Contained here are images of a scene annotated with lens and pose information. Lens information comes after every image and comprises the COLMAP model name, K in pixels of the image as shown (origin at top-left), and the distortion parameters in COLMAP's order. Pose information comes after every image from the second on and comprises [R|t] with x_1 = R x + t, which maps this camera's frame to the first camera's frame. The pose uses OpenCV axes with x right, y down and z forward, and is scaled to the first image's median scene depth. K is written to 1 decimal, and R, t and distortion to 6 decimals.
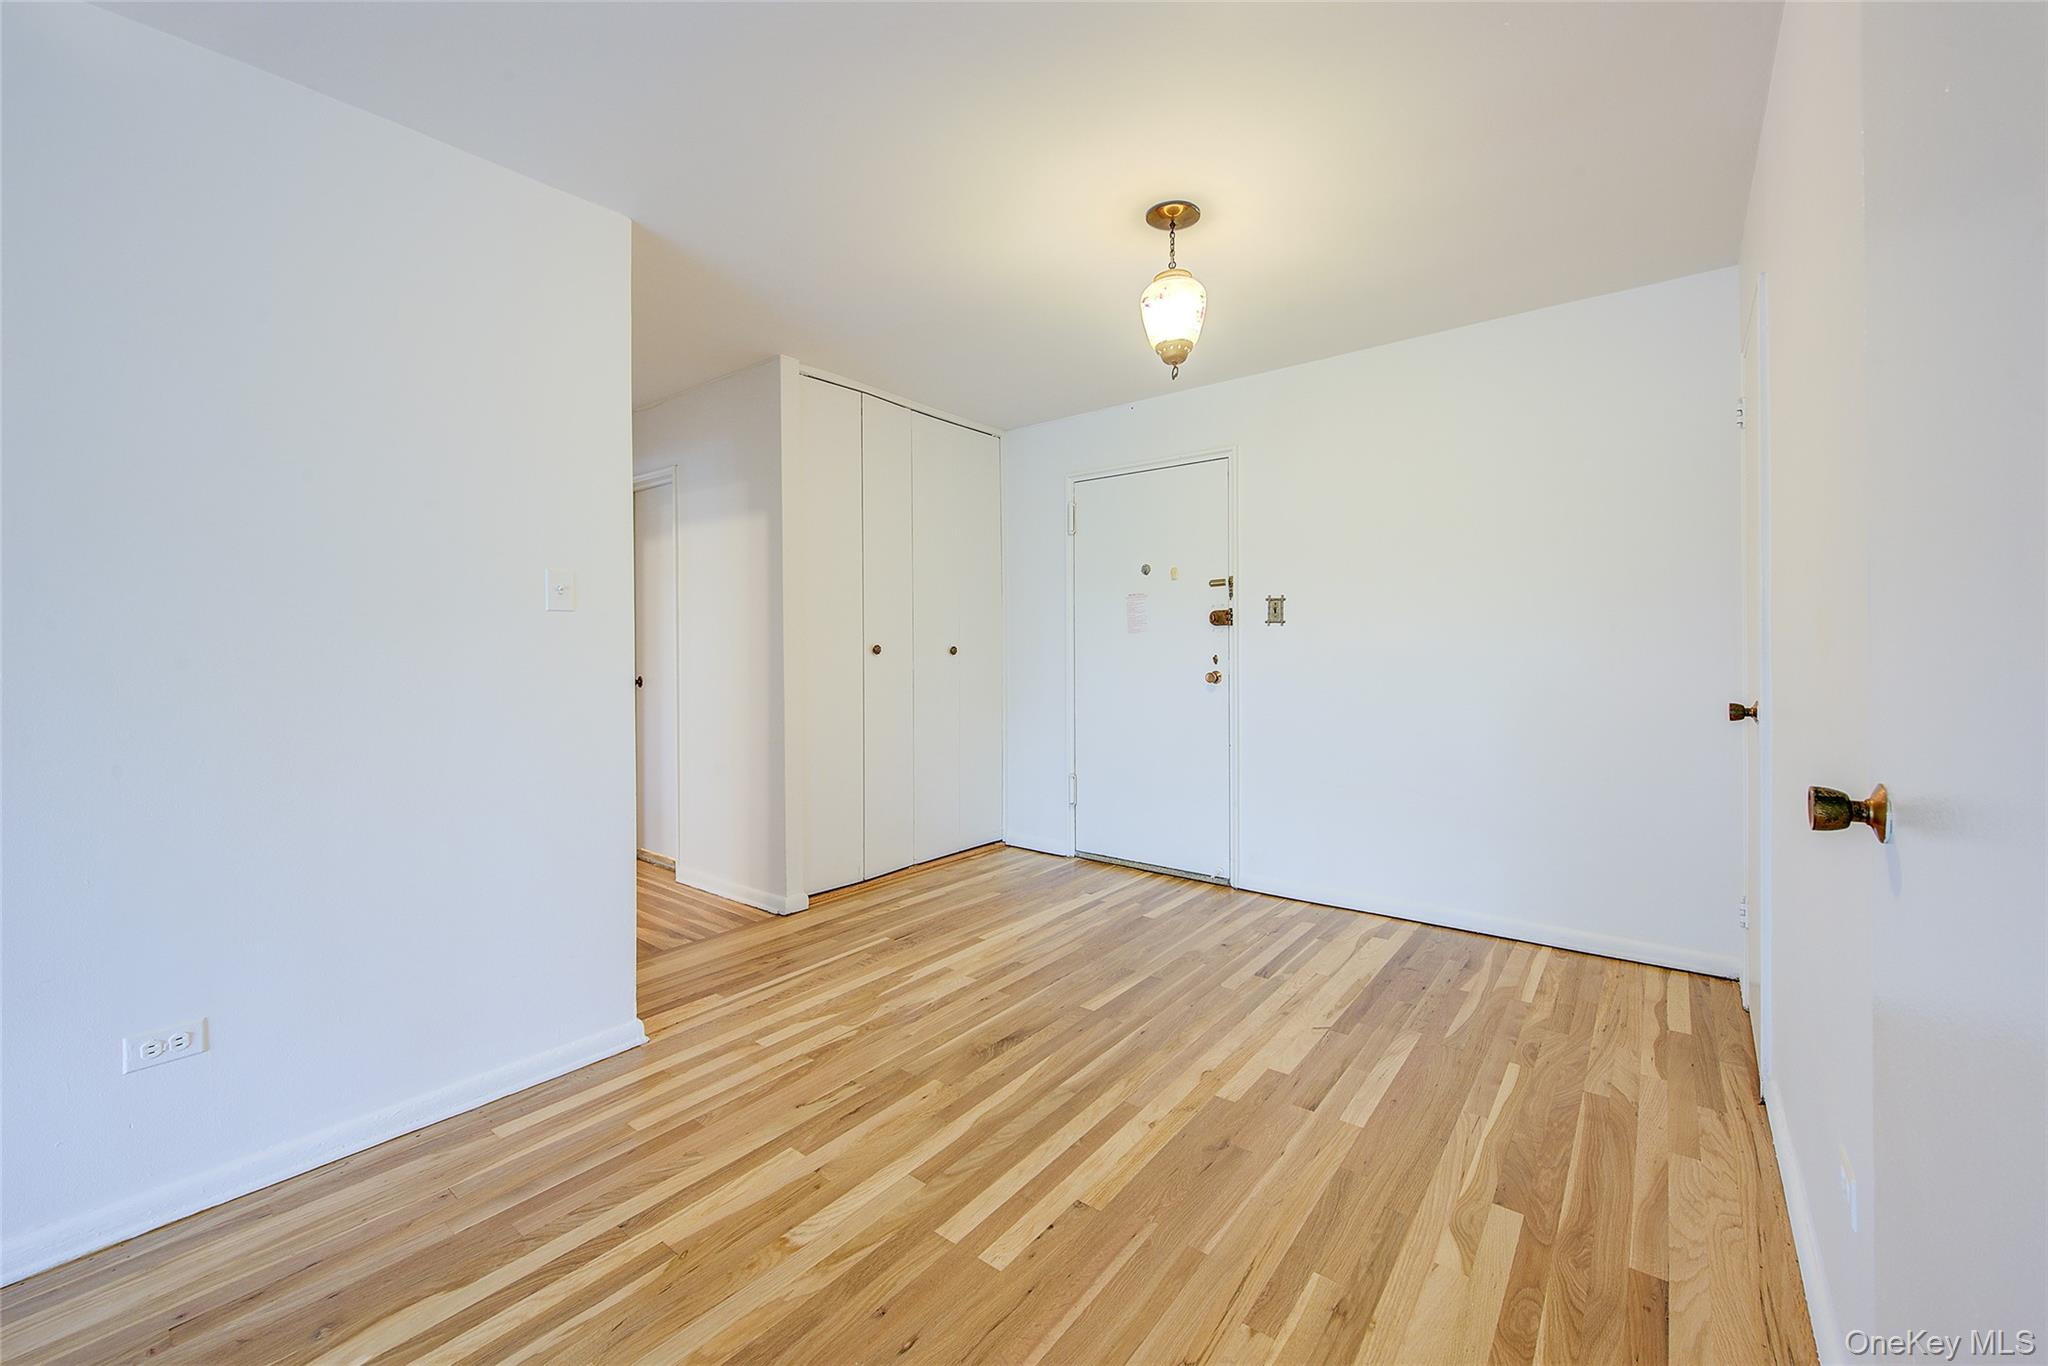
lens RADIAL K [[813.7, 0, 1019.8], [0, 813.7, 654.8], [0, 0, 1]] dist [0.002895, -0.002926]
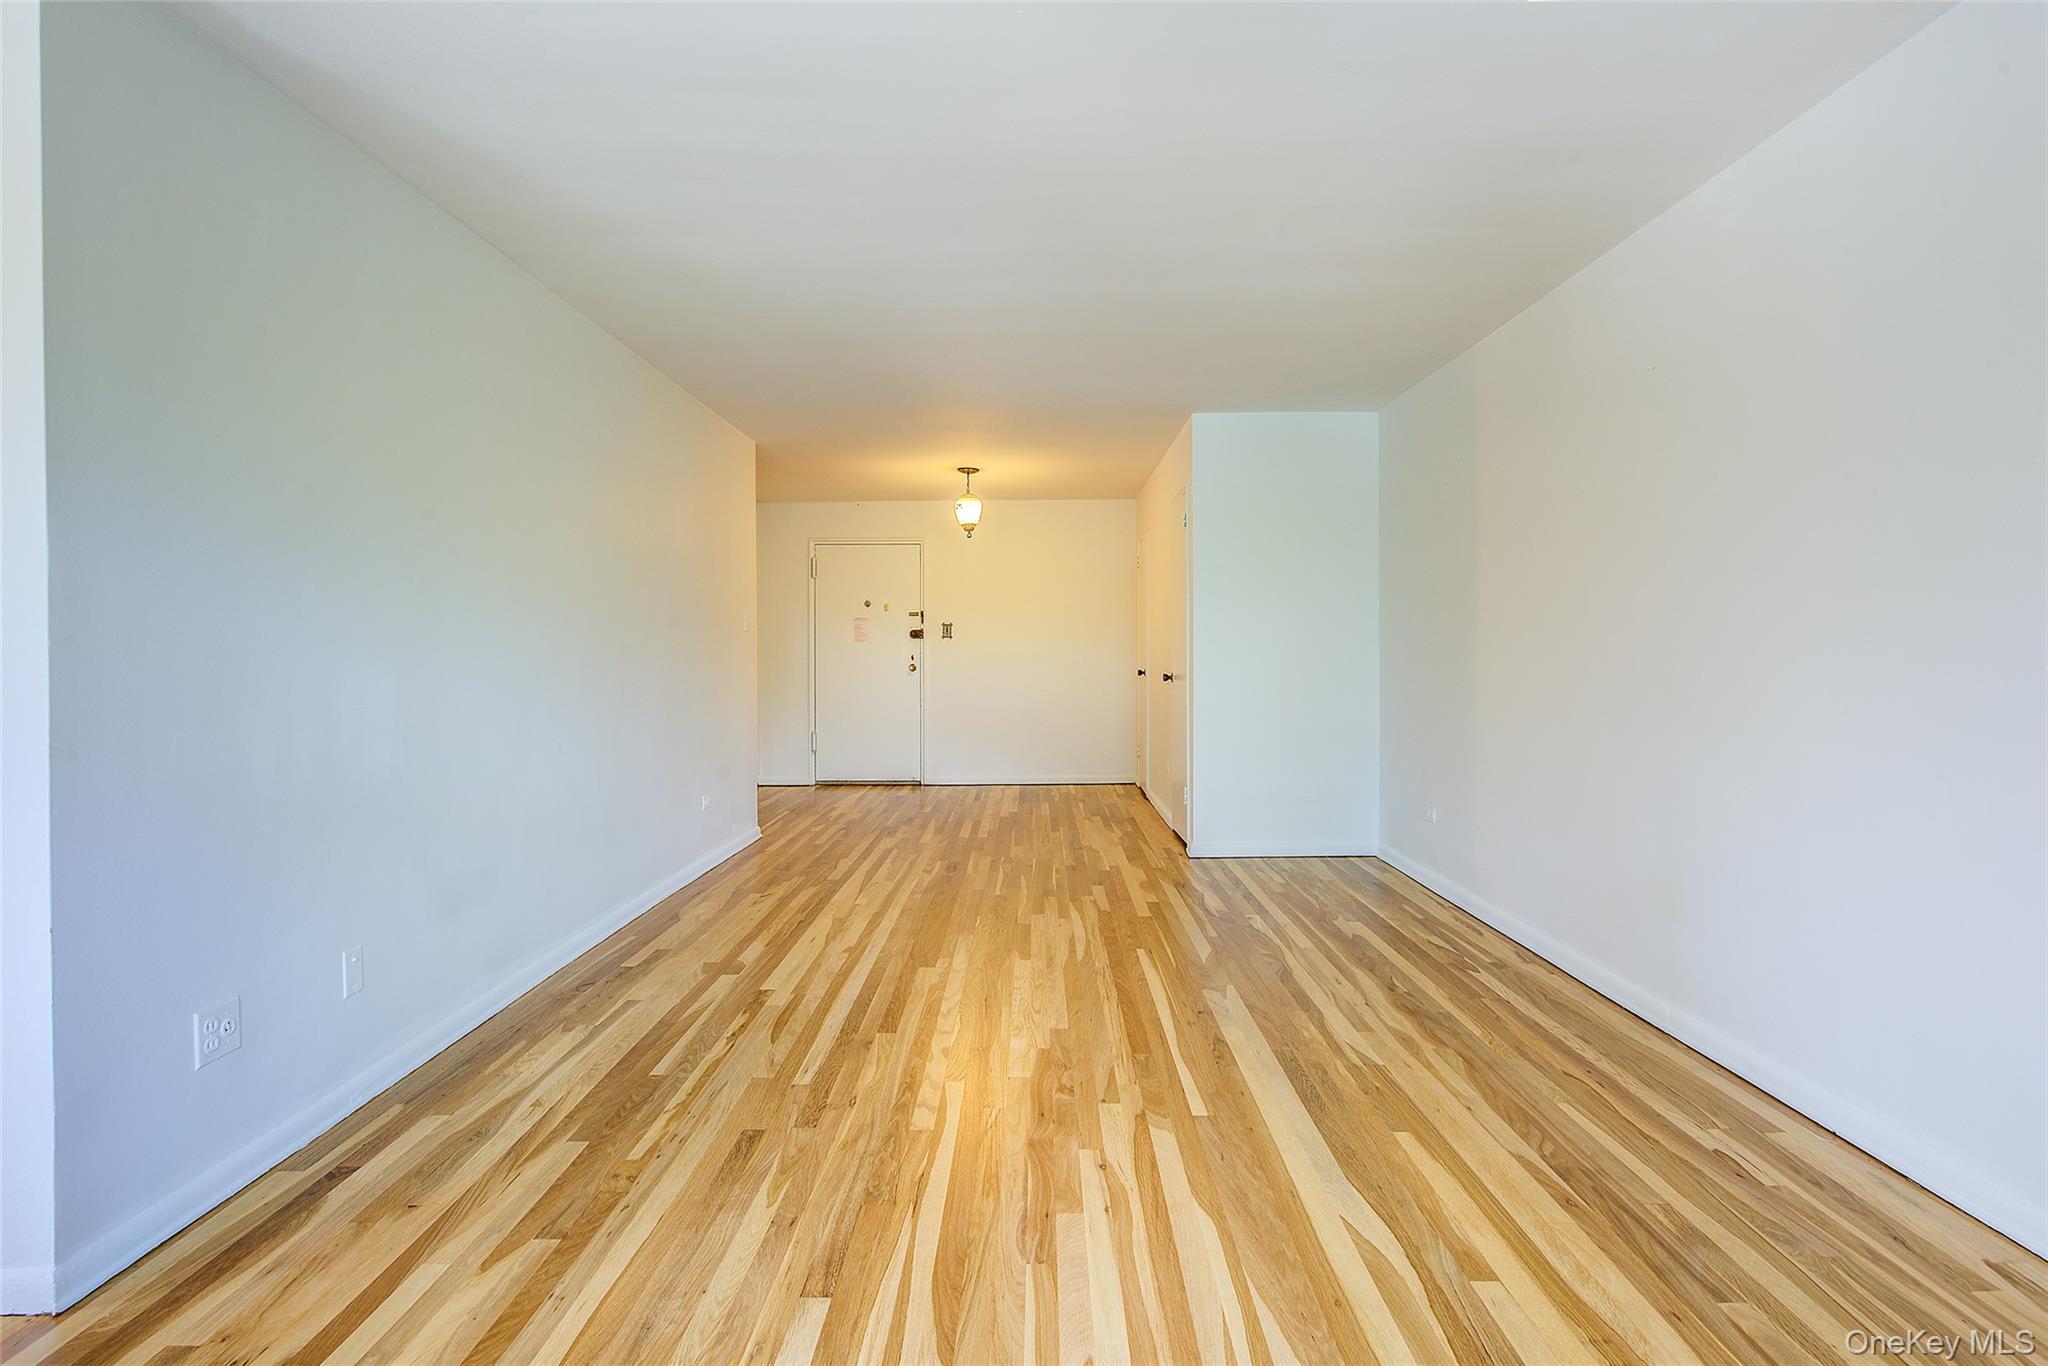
lens RADIAL K [[1141.5, 0, 1006.2], [0, 1141.5, 676.8], [0, 0, 1]] dist [-0.001083, 0.001673]
pose [[0.789660, -0.007553, 0.613498, -1.132895], [0.002299, 0.999954, 0.009351, 0.025343], [-0.613540, -0.005974, 0.789641, -1.093483]]
